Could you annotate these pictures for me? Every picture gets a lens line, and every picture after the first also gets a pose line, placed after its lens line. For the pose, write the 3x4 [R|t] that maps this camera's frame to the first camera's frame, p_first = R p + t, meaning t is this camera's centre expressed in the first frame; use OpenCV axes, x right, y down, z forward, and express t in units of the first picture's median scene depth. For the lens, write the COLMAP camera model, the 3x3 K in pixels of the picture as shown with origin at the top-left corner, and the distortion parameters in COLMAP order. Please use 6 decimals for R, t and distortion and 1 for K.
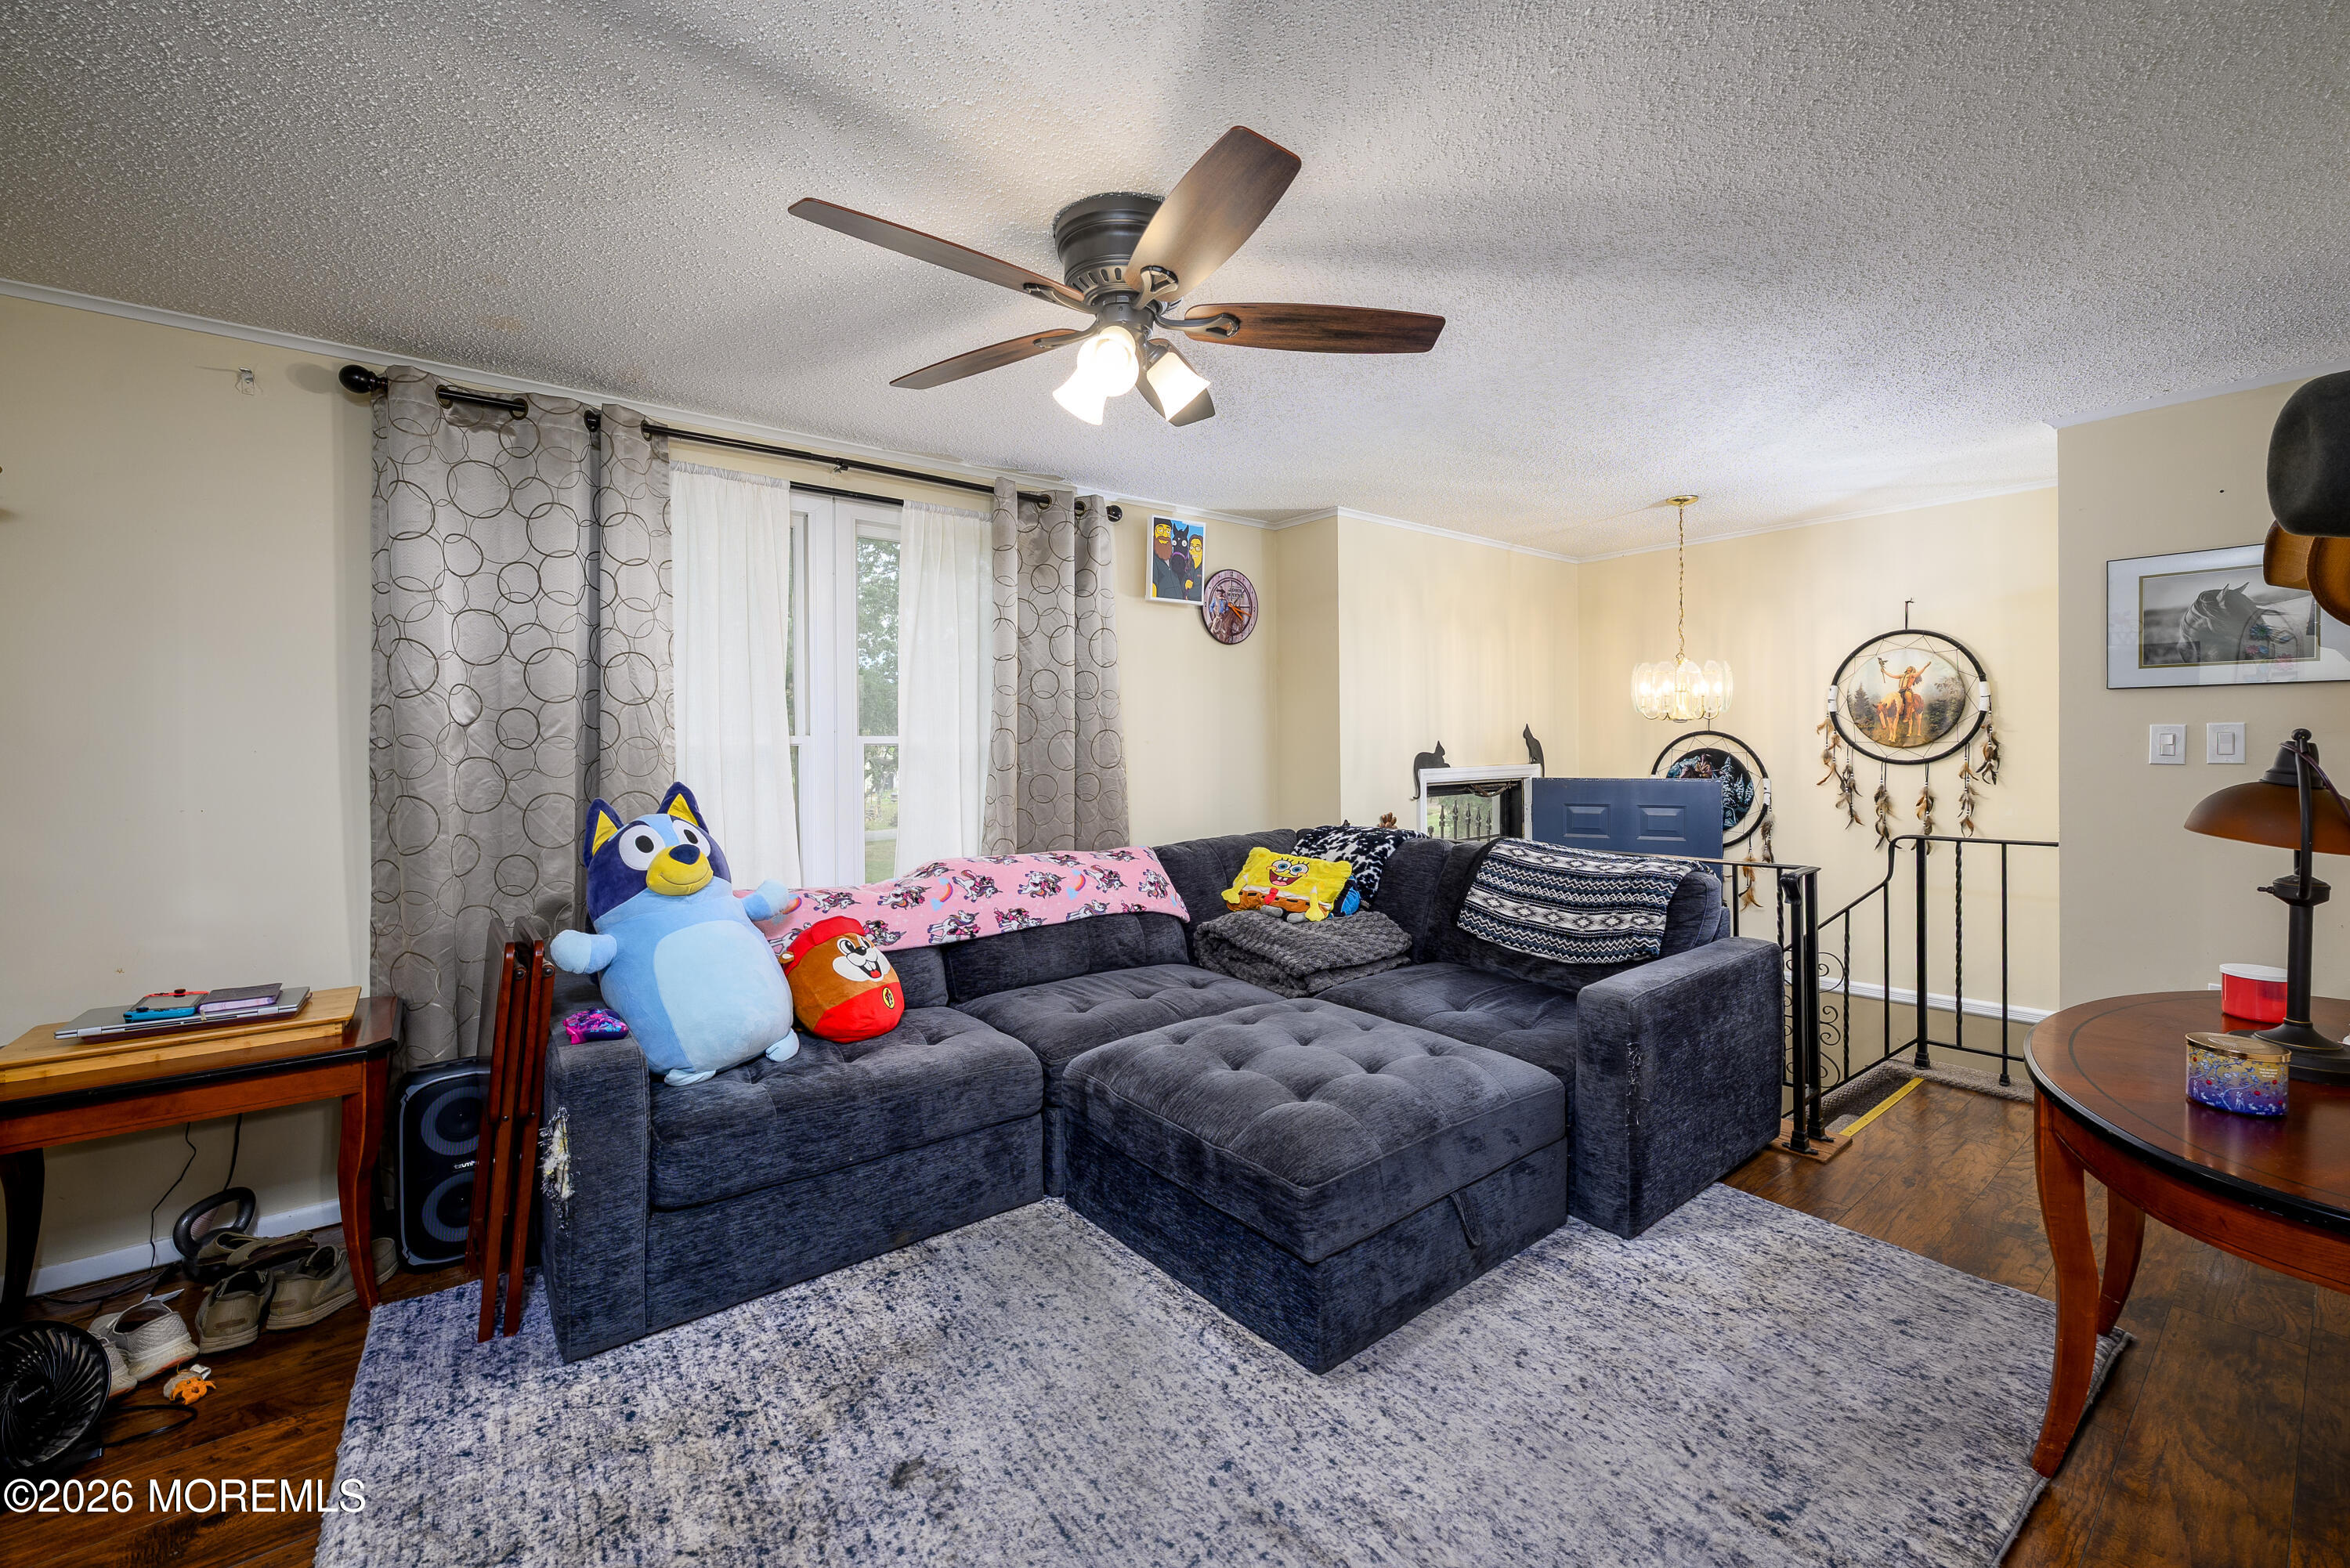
lens RADIAL K [[952.1, 0, 1190.7], [0, 952.1, 769.2], [0, 0, 1]] dist [0.001564, 0.000934]
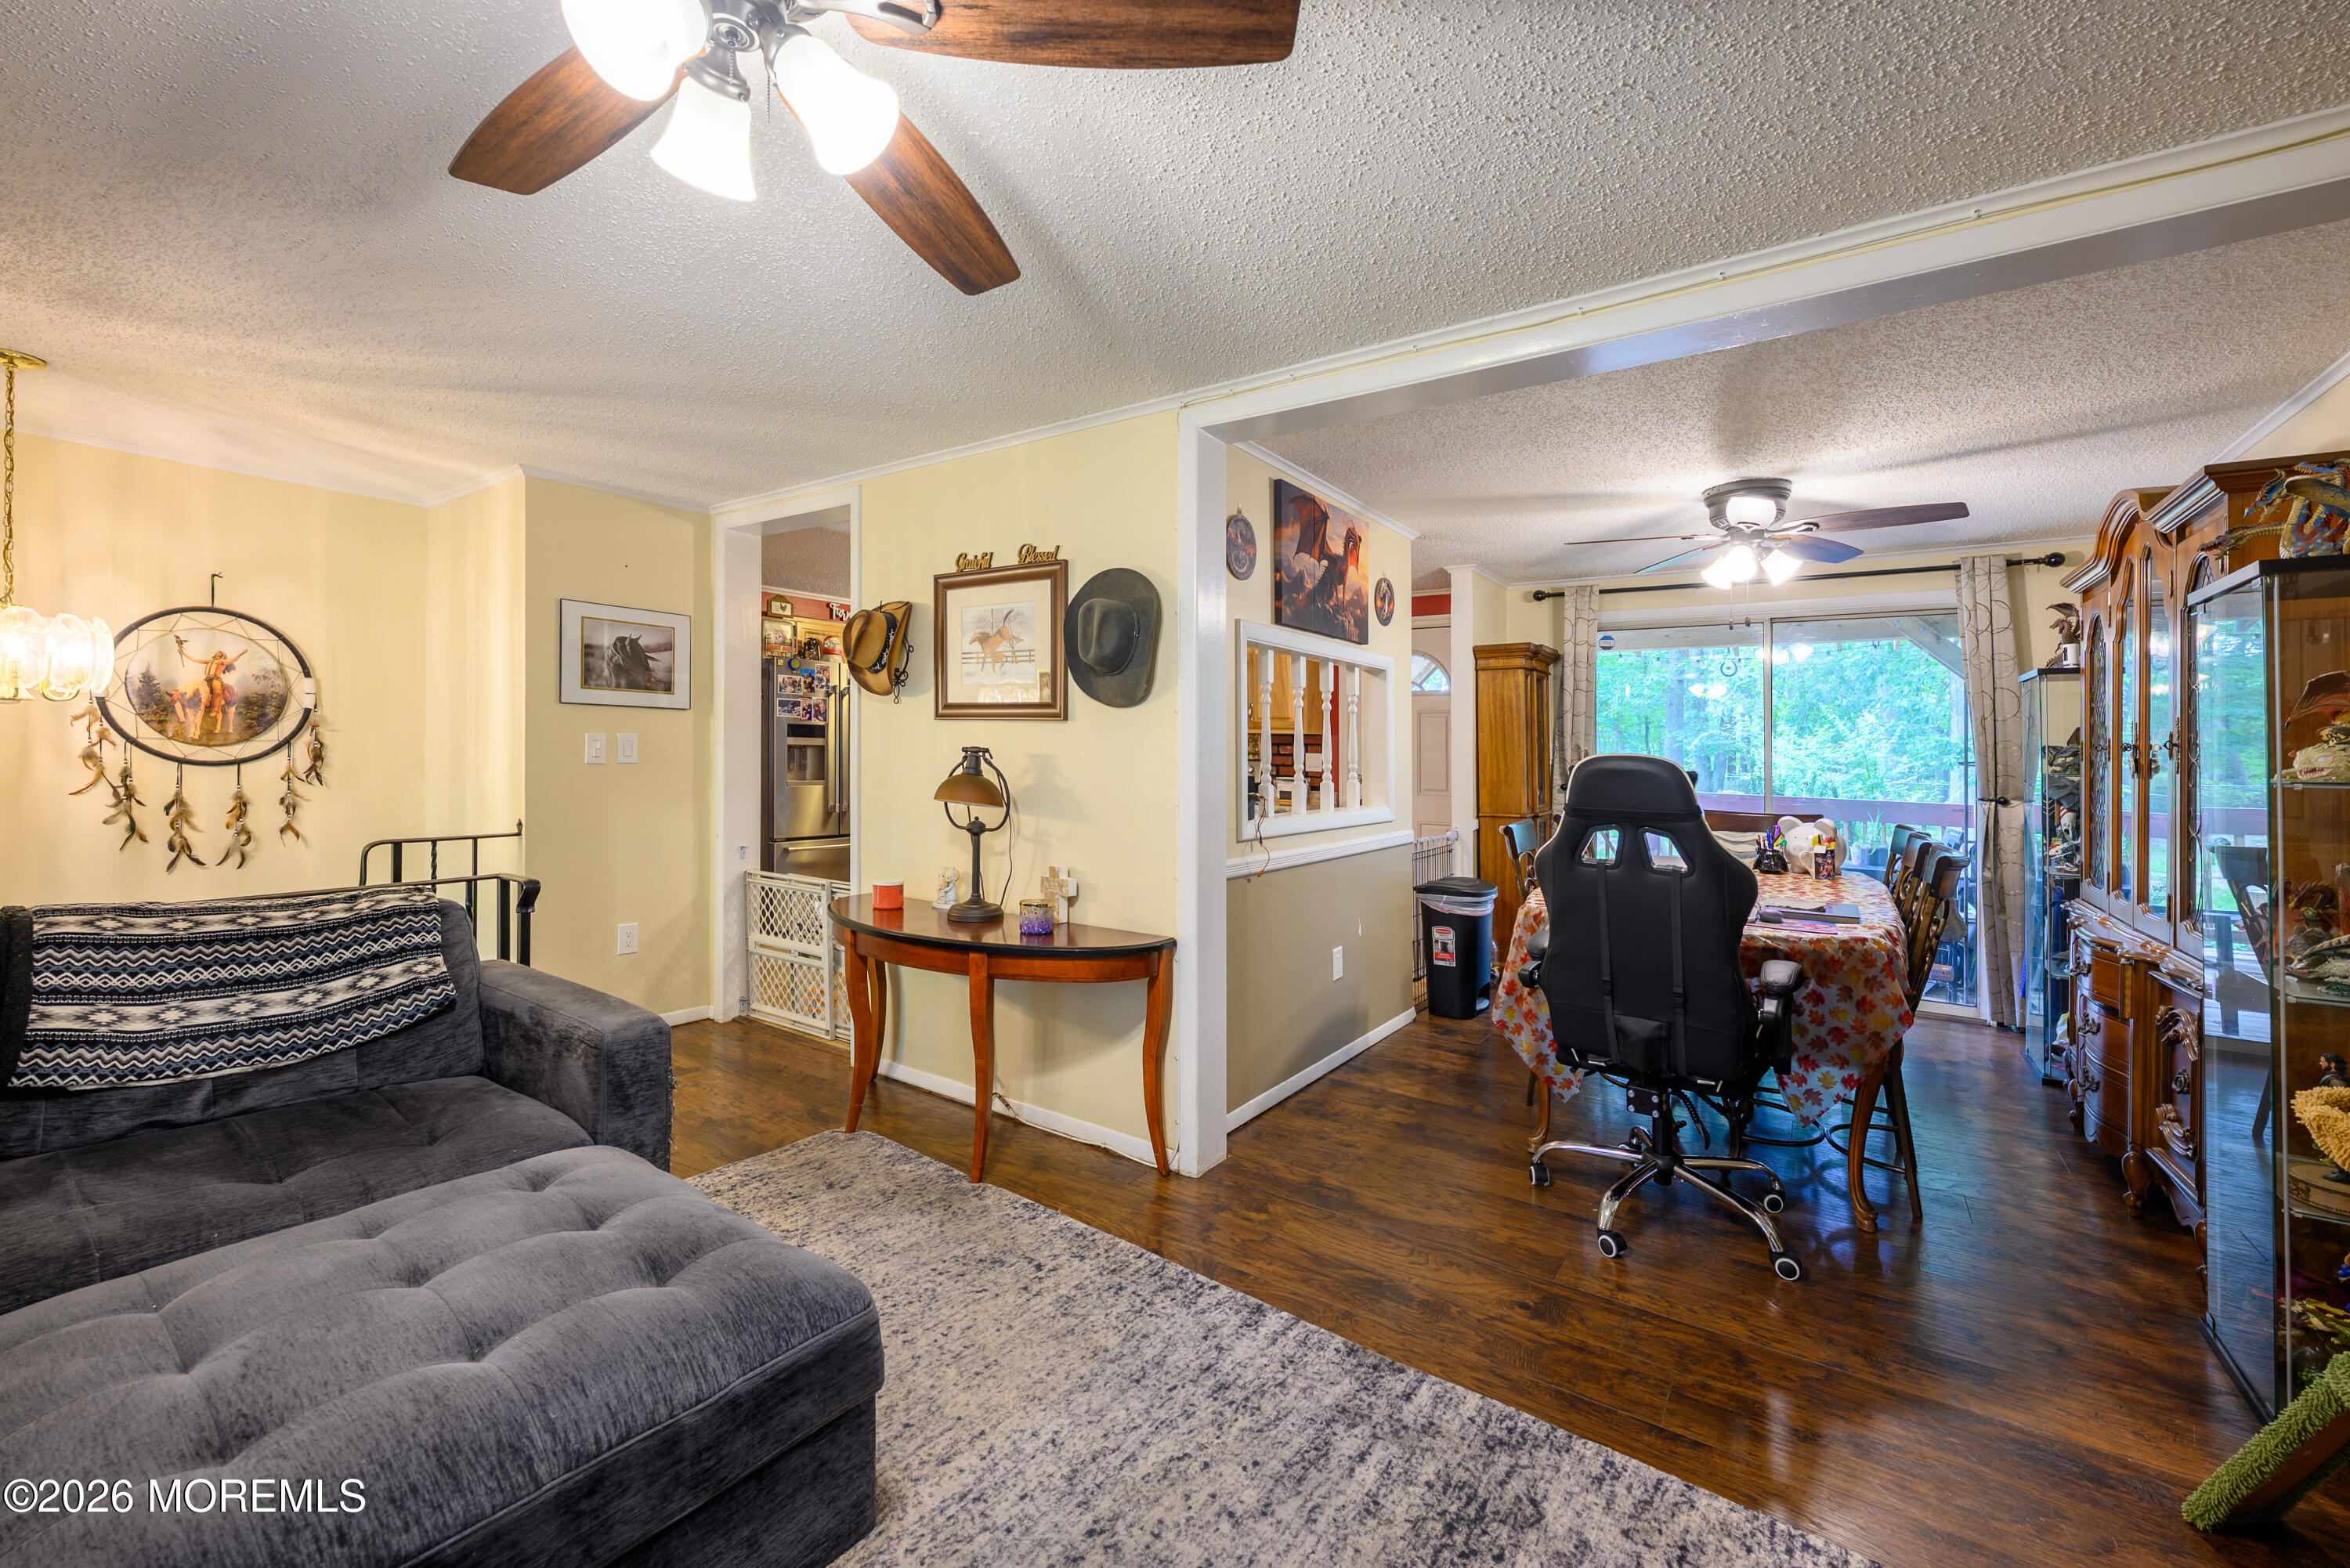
lens RADIAL K [[952.1, 0, 1172.4], [0, 952.1, 746.5], [0, 0, 1]] dist [0.001564, 0.000934]
pose [[-0.274890, 0.009467, 0.961429, -0.330228], [0.008429, 0.999937, -0.007437, -0.009170], [-0.961439, 0.006060, -0.274953, 0.446141]]
